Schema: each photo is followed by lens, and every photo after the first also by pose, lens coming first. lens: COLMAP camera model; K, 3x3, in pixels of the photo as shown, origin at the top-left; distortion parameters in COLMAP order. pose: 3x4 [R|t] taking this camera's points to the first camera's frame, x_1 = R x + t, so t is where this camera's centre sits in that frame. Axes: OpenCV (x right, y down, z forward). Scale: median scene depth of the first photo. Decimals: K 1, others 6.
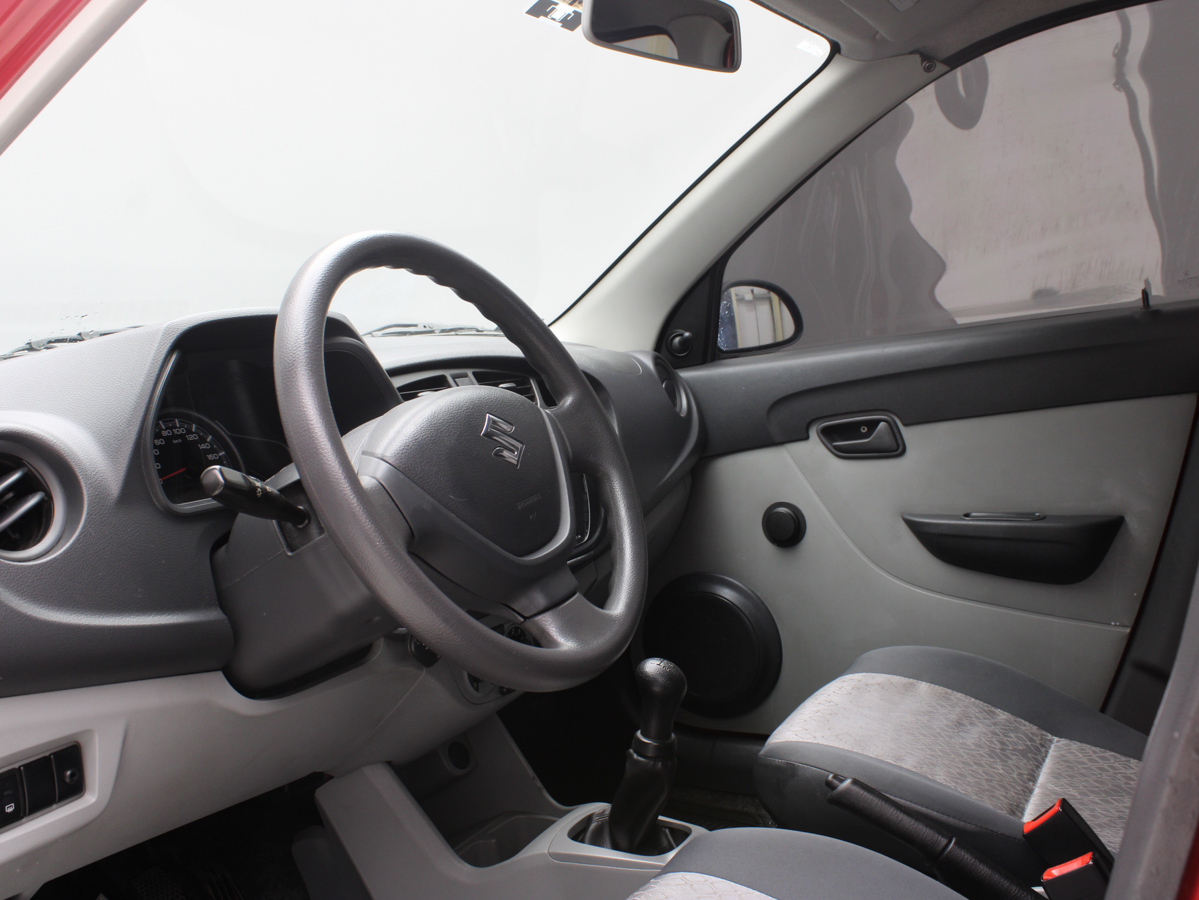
lens RADIAL K [[1245.2, 0, 604.5], [0, 1245.2, 455.4], [0, 0, 1]] dist [-0.092944, 0.000000]
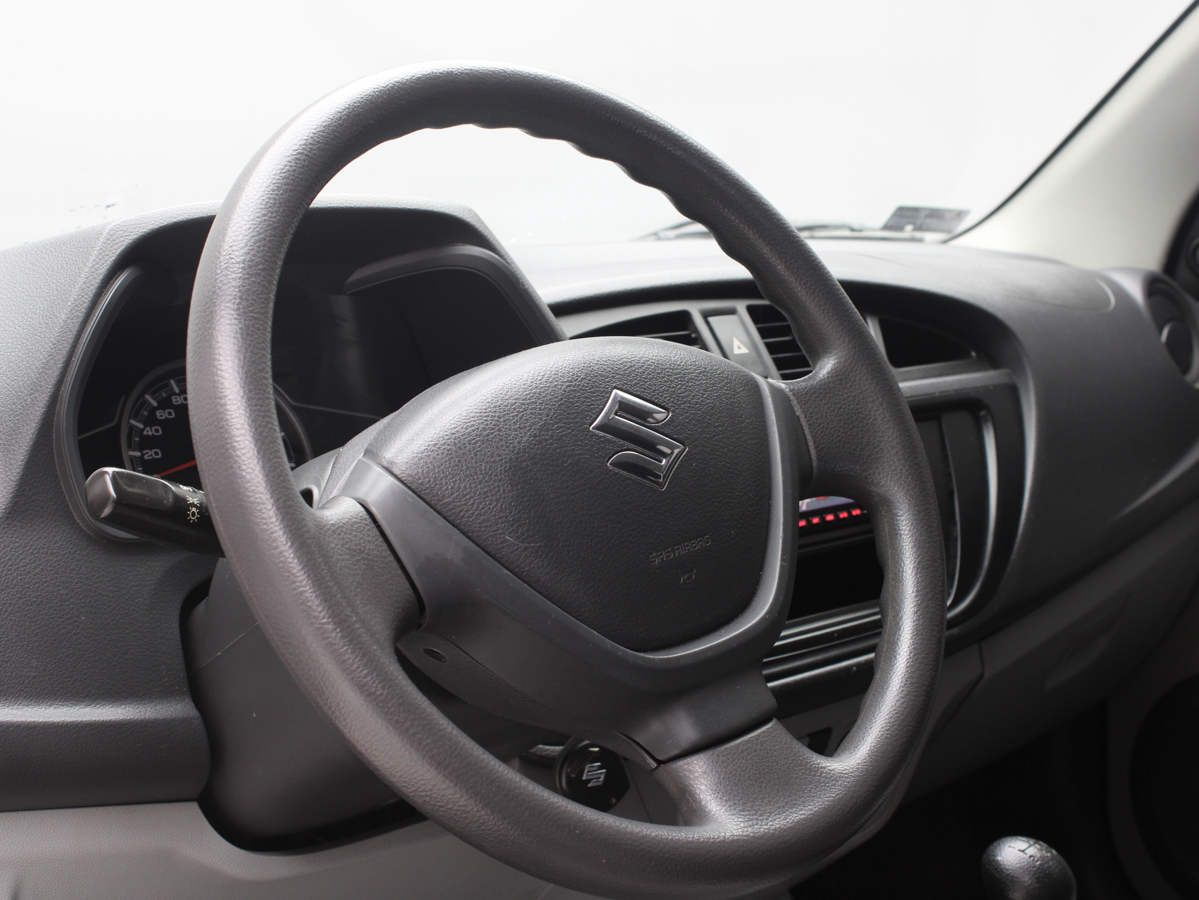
lens RADIAL K [[1975.9, 0, 600.5], [0, 1975.9, 454.6], [0, 0, 1]] dist [0.017784, 0.000000]
pose [[0.943647, 0.041064, -0.328395, 0.137927], [-0.035215, 0.999098, 0.023739, -0.018058], [0.329074, -0.010836, 0.944242, 0.115272]]
